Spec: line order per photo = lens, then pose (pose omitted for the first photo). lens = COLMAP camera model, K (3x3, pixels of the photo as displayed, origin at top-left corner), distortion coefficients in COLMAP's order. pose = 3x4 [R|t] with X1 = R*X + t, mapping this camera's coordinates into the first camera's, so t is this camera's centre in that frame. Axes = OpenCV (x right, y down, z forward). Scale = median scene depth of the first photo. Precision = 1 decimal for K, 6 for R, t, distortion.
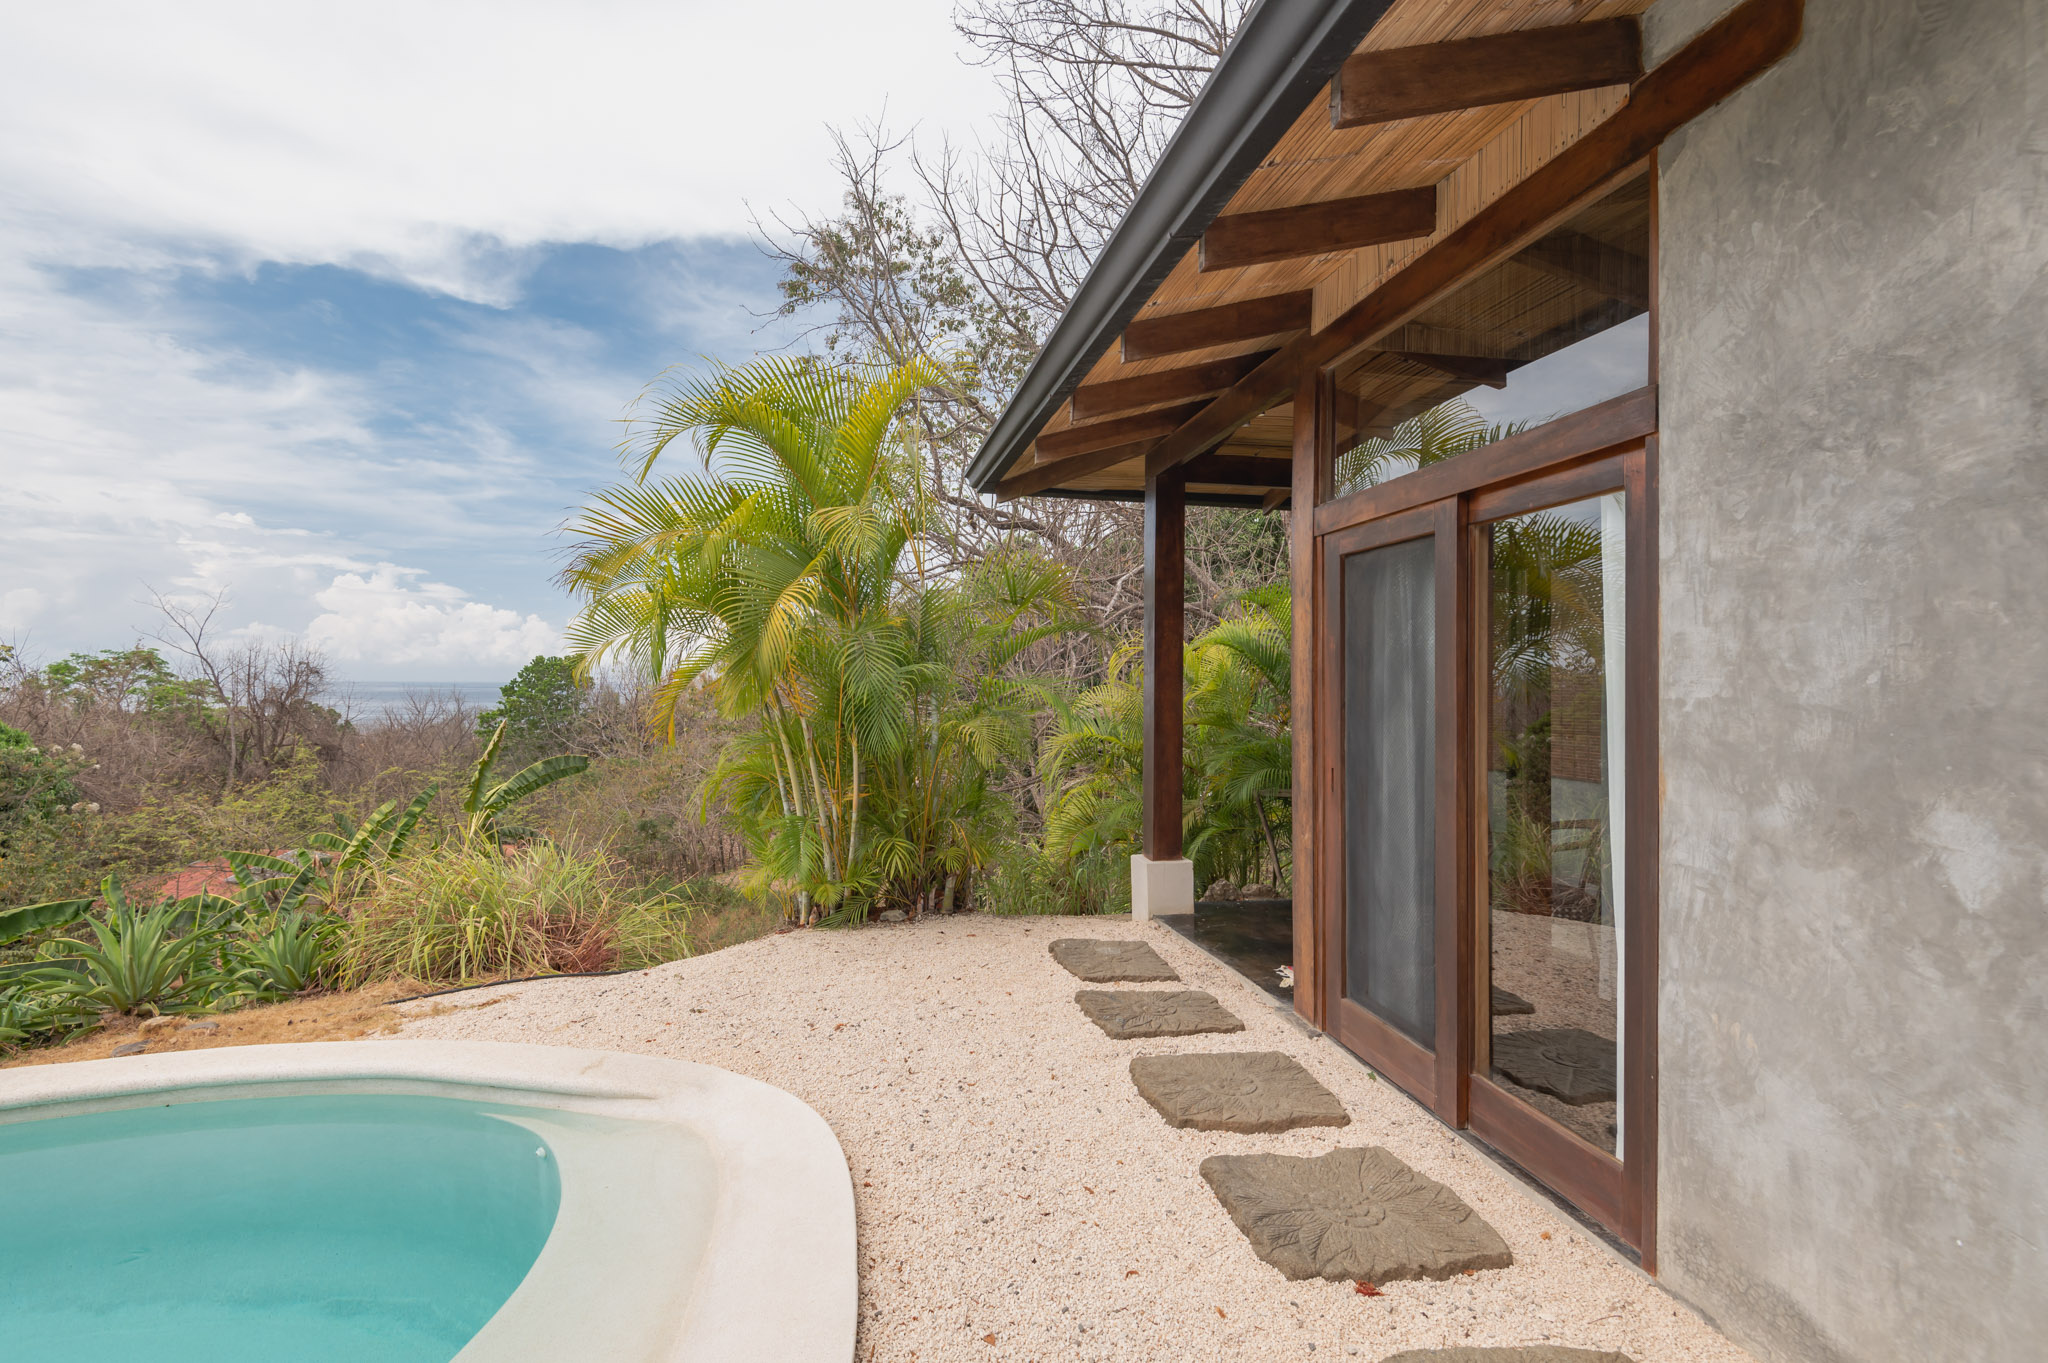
lens RADIAL K [[948.8, 0, 994.8], [0, 948.8, 674.7], [0, 0, 1]] dist [-0.002652, 0.000529]
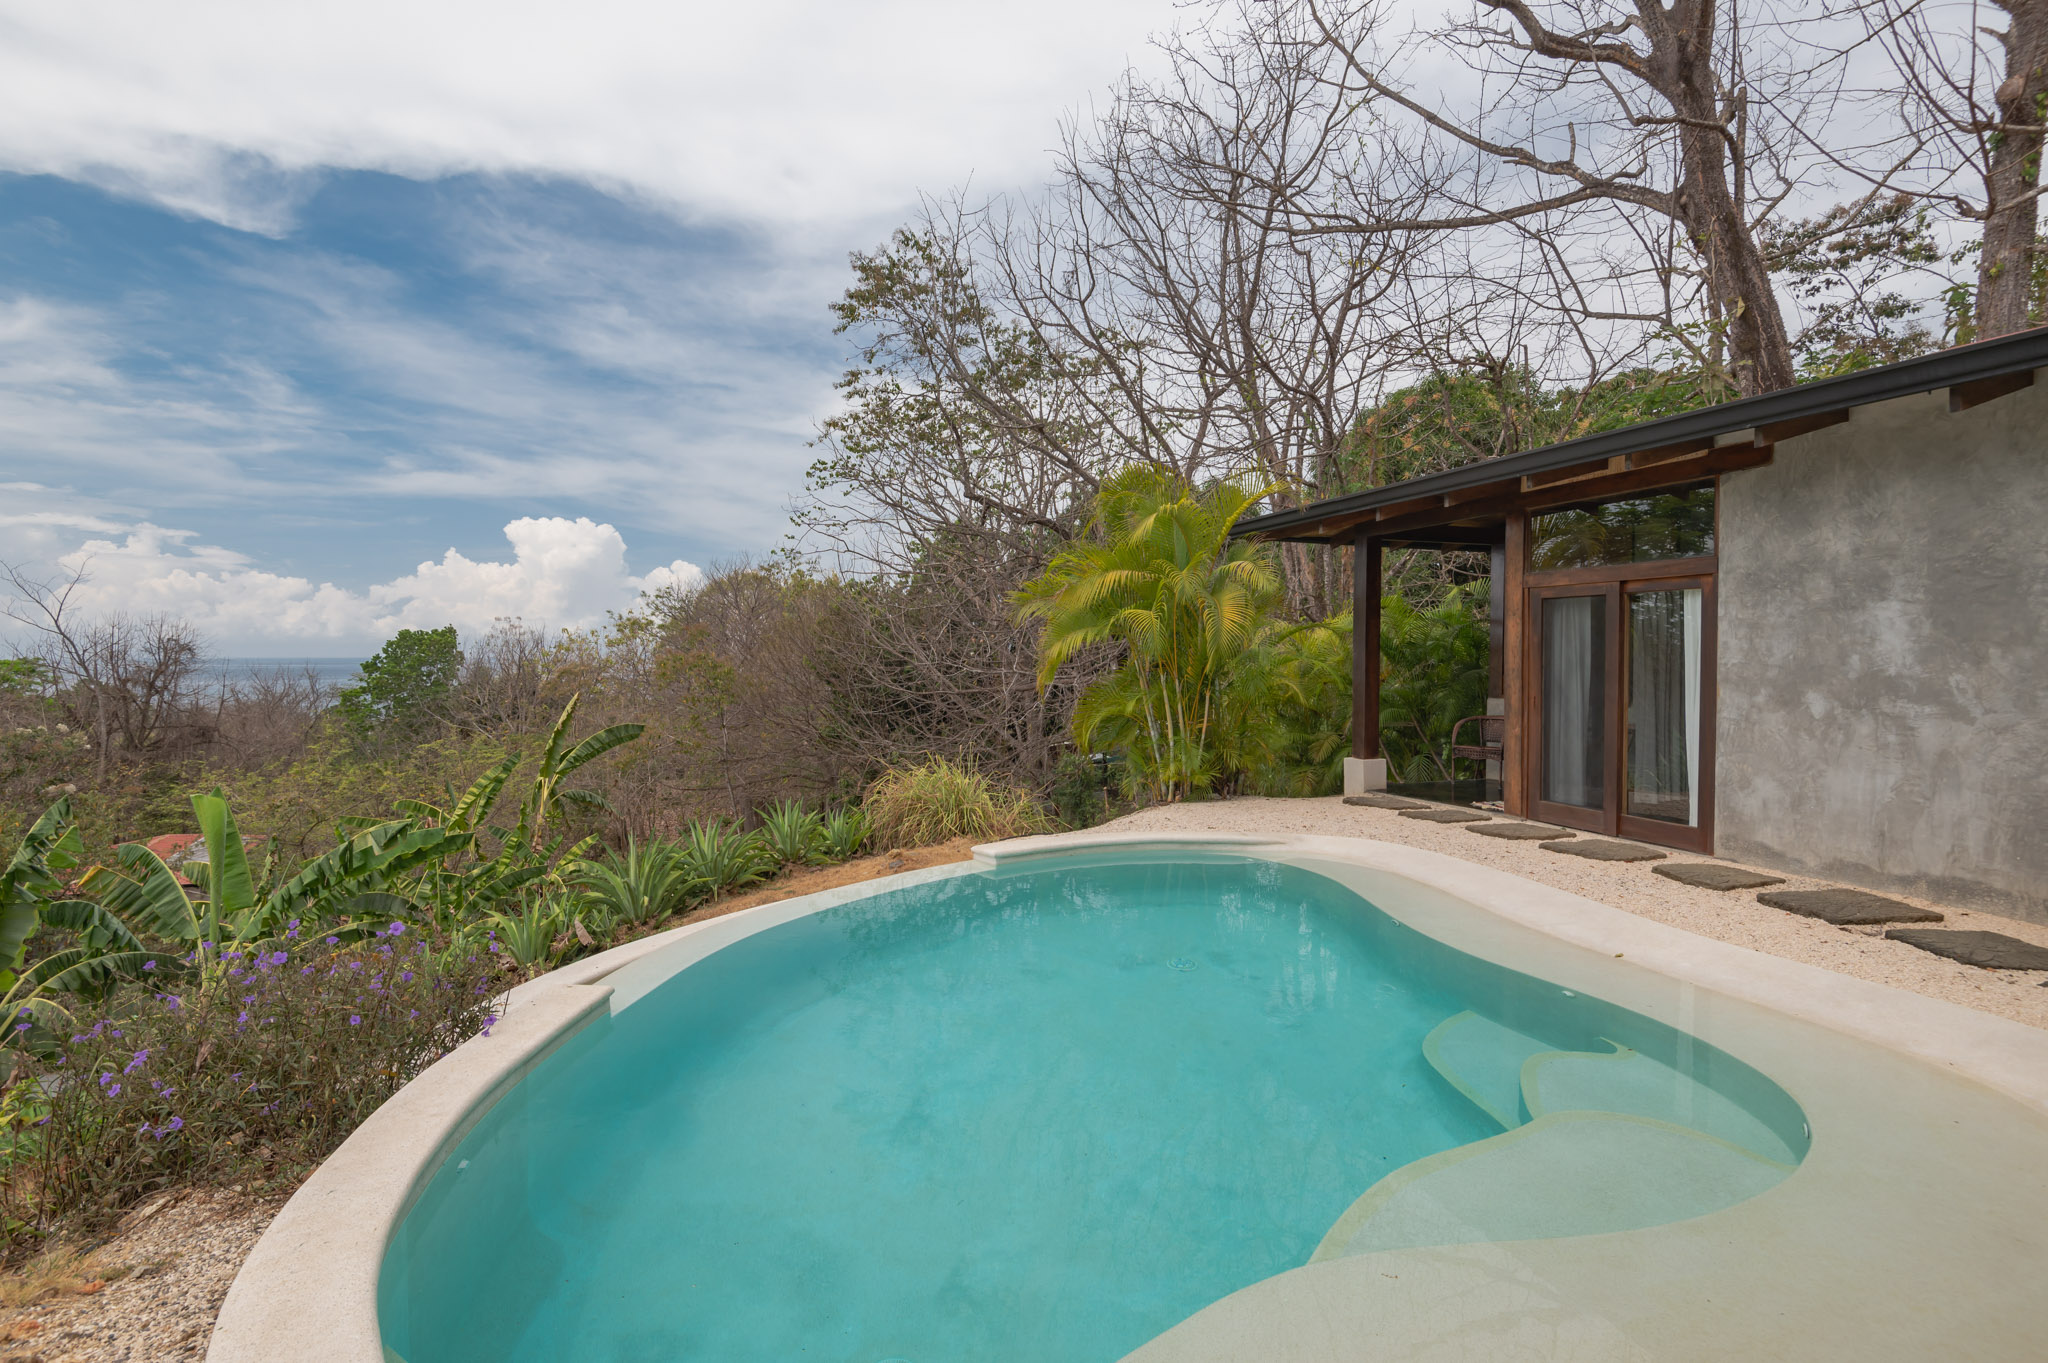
lens RADIAL K [[917.7, 0, 1026.4], [0, 917.7, 674.9], [0, 0, 1]] dist [-0.001587, -0.000495]
pose [[0.988330, -0.012241, 0.151839, -2.114248], [0.007352, 0.999437, 0.032721, -0.053652], [-0.152154, -0.031223, 0.987864, -1.702731]]
